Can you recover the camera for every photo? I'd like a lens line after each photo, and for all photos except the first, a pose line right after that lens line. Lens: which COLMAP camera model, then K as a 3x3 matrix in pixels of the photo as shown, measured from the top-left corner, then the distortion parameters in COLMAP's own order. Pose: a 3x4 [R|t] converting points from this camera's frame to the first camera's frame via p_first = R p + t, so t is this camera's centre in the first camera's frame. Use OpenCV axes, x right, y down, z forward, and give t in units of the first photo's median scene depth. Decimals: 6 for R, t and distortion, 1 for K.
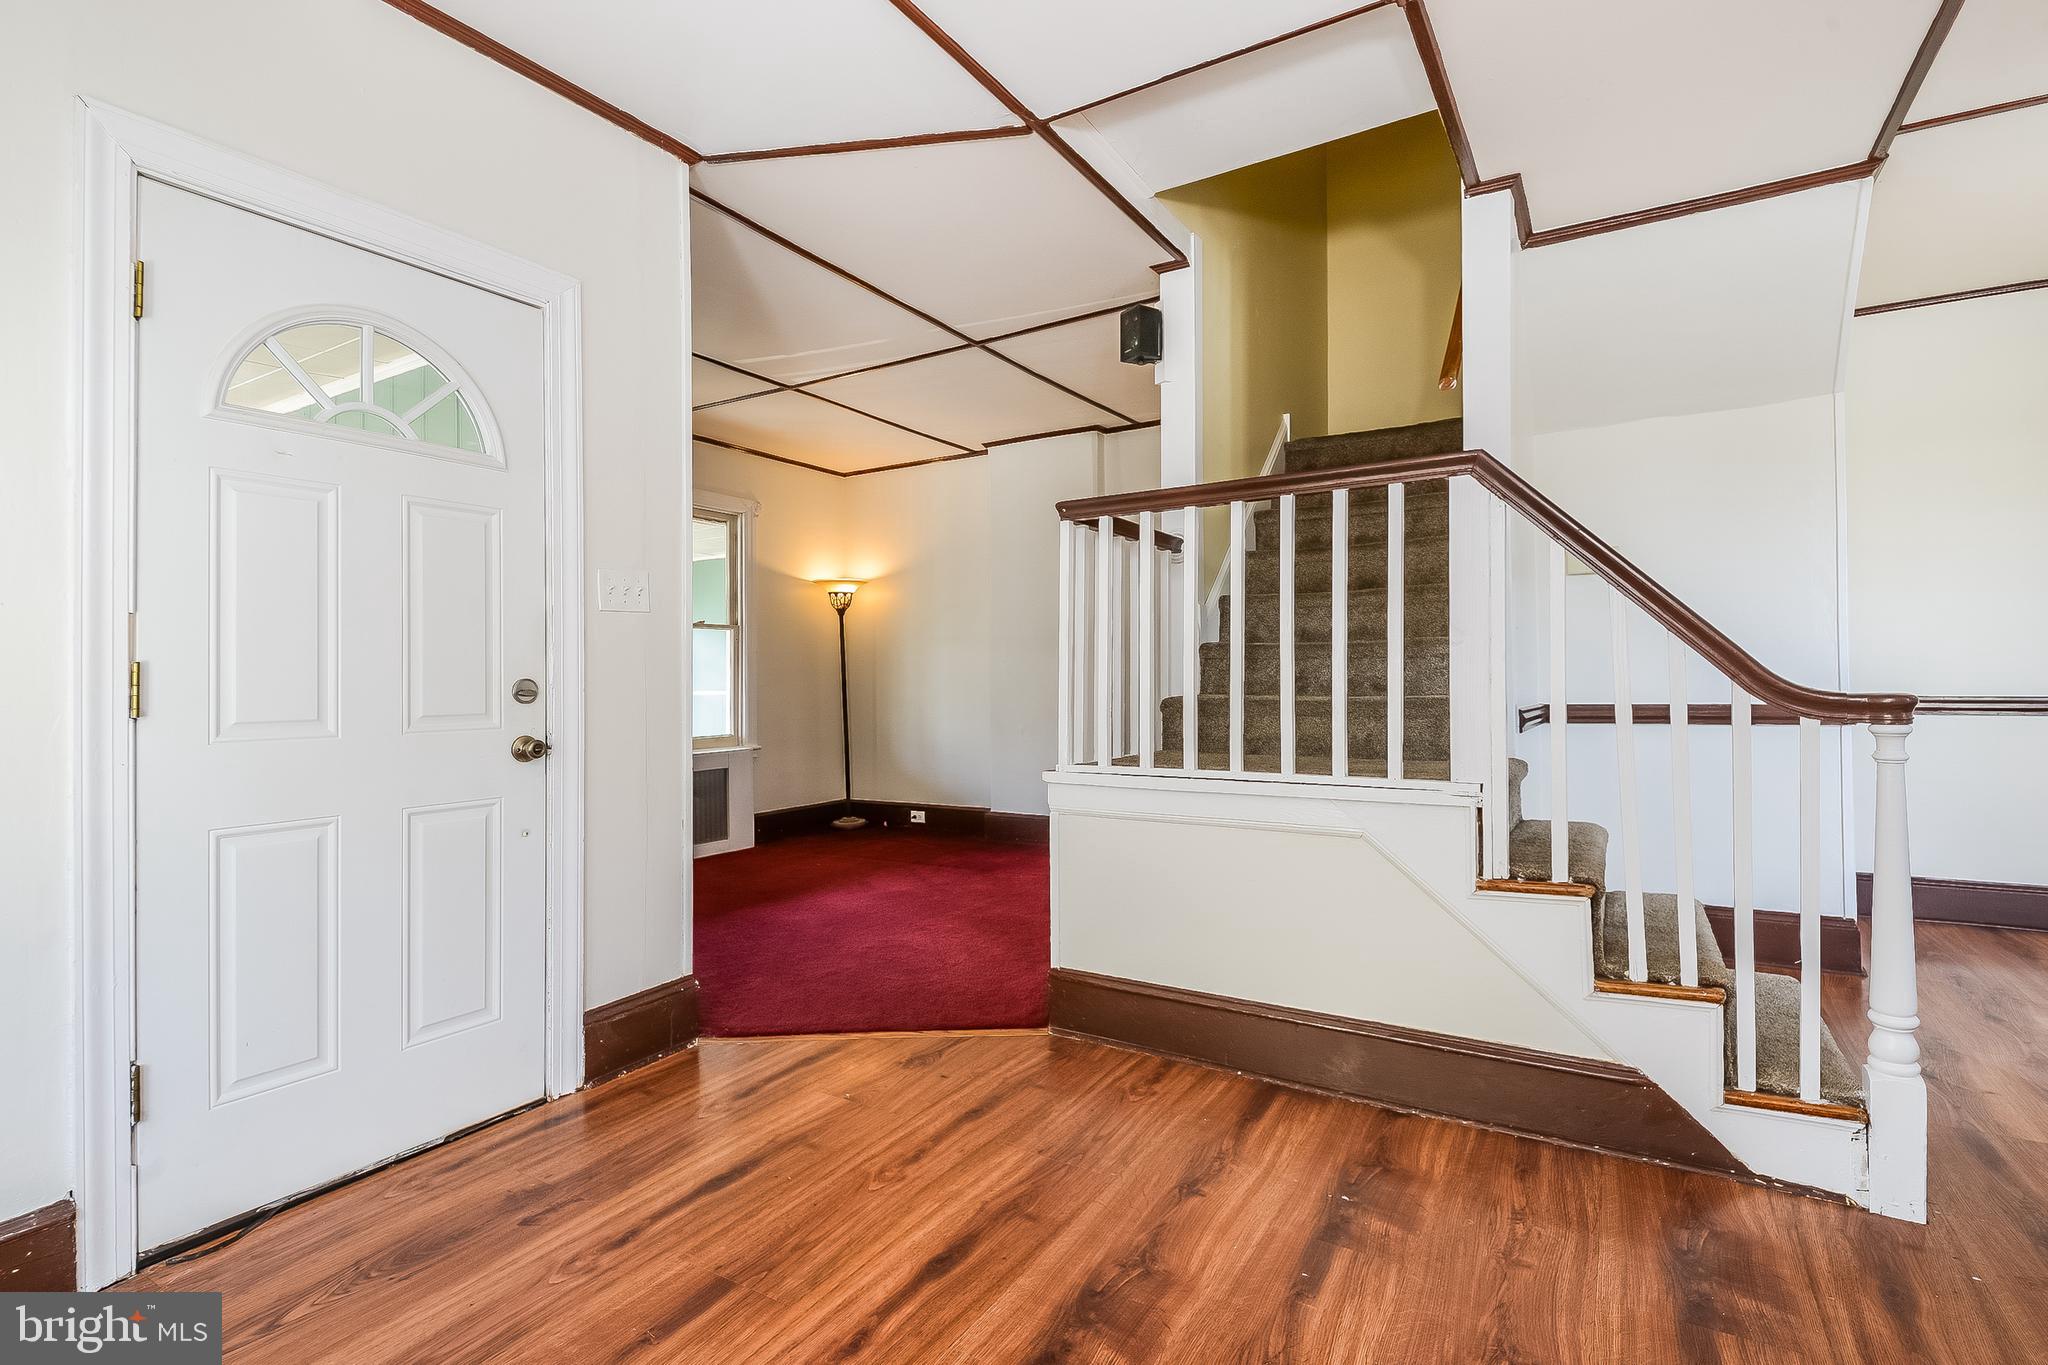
lens RADIAL K [[973.1, 0, 1021.3], [0, 973.1, 677.8], [0, 0, 1]] dist [0.053644, 0.000067]
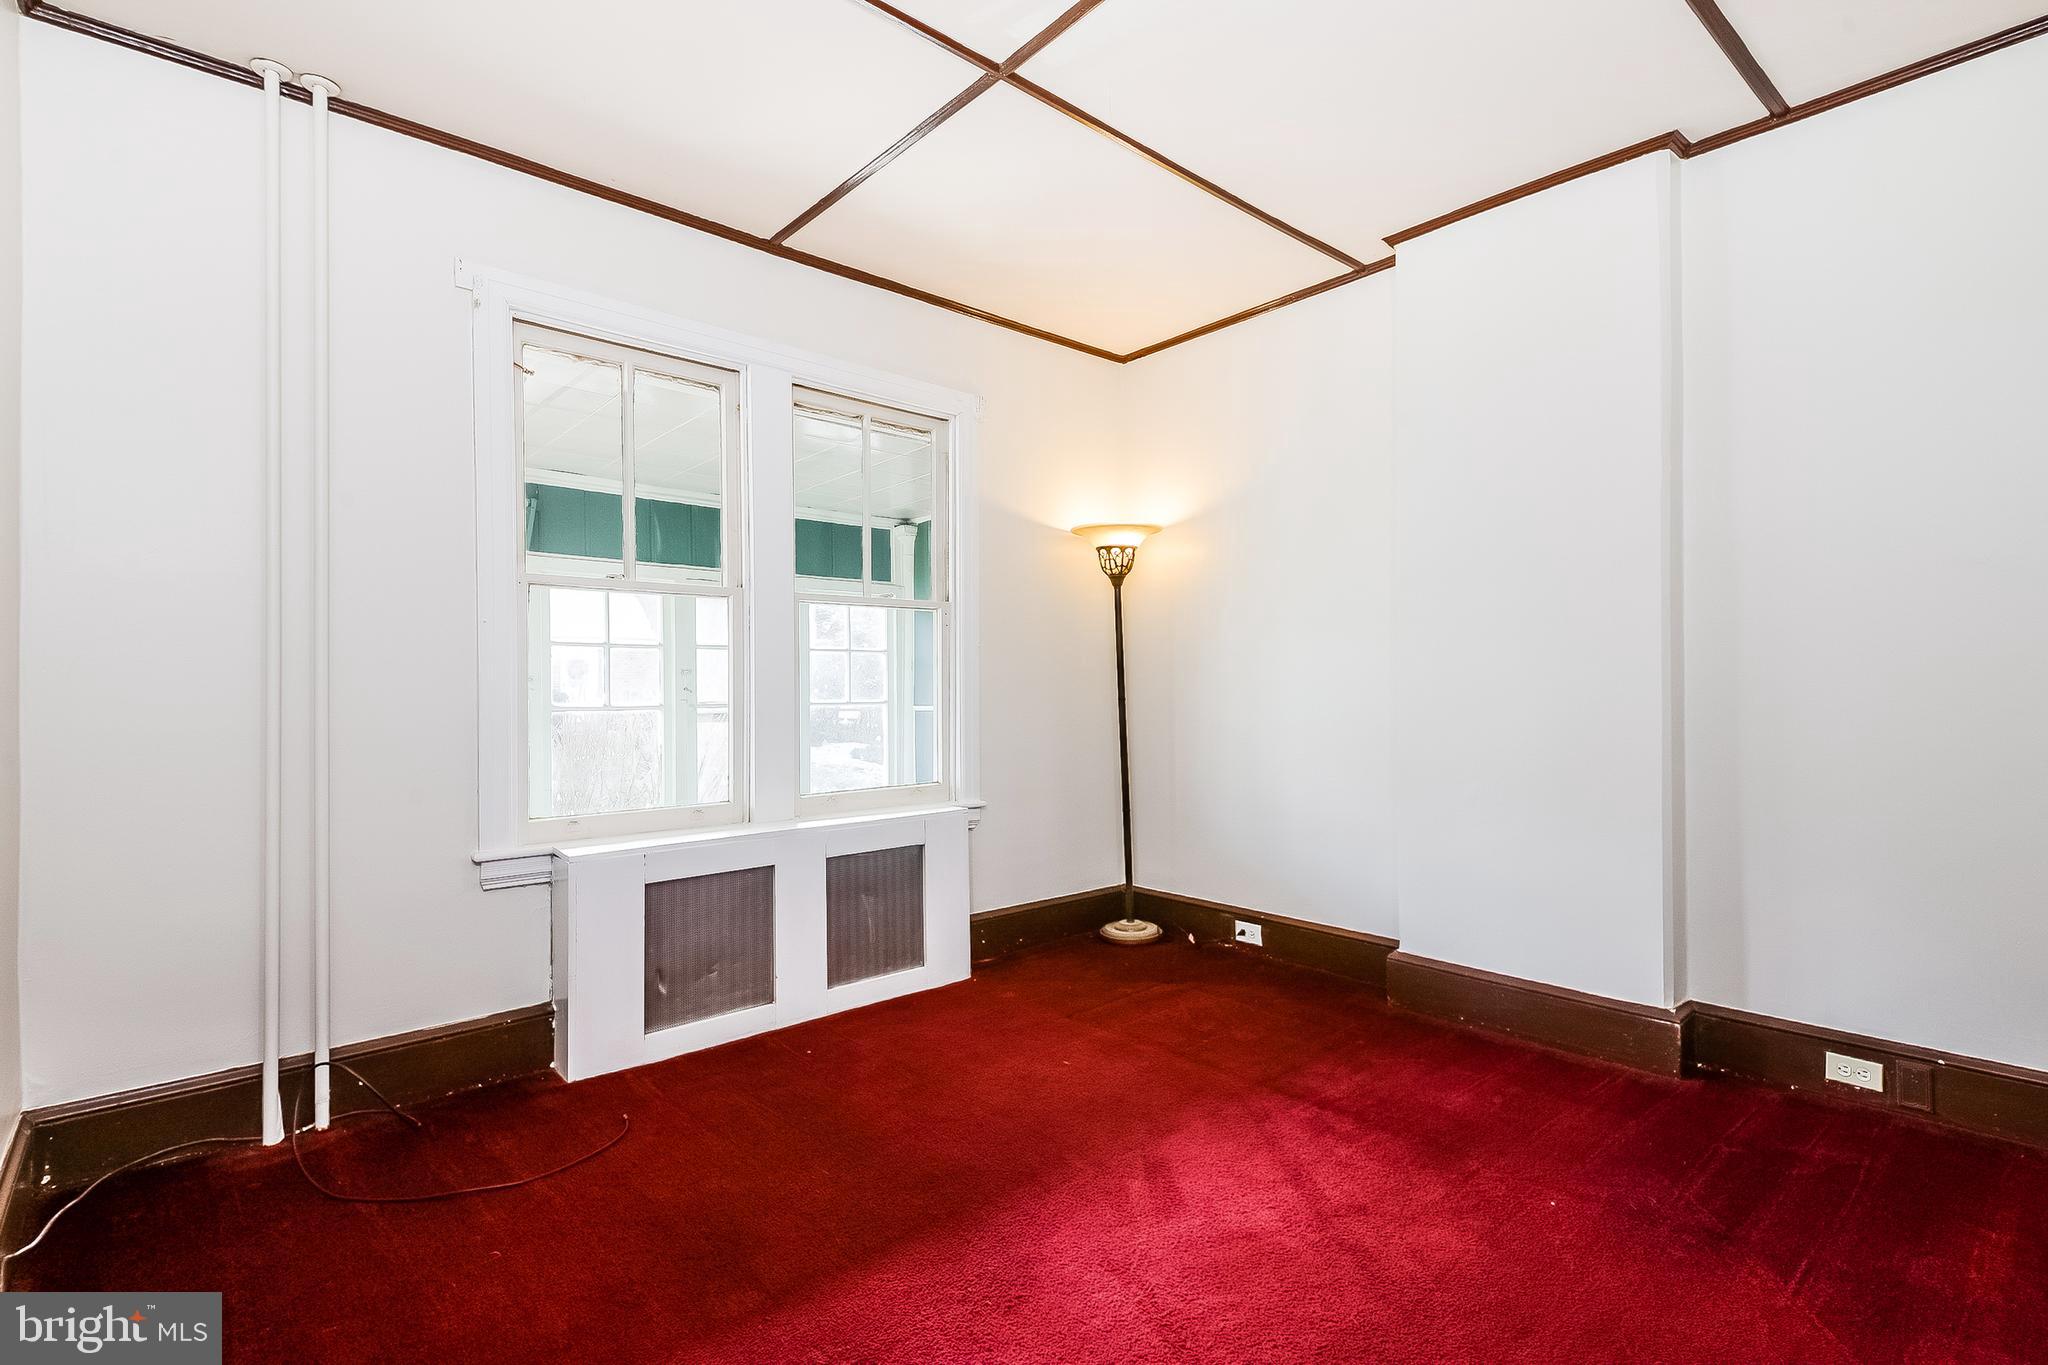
lens RADIAL K [[973.1, 0, 1021.3], [0, 973.1, 677.8], [0, 0, 1]] dist [0.053644, 0.000067]
pose [[0.955854, 0.000926, -0.293841, -0.065222], [-0.002297, 0.999988, -0.004319, -0.004148], [0.293834, 0.004804, 0.955844, 0.413543]]
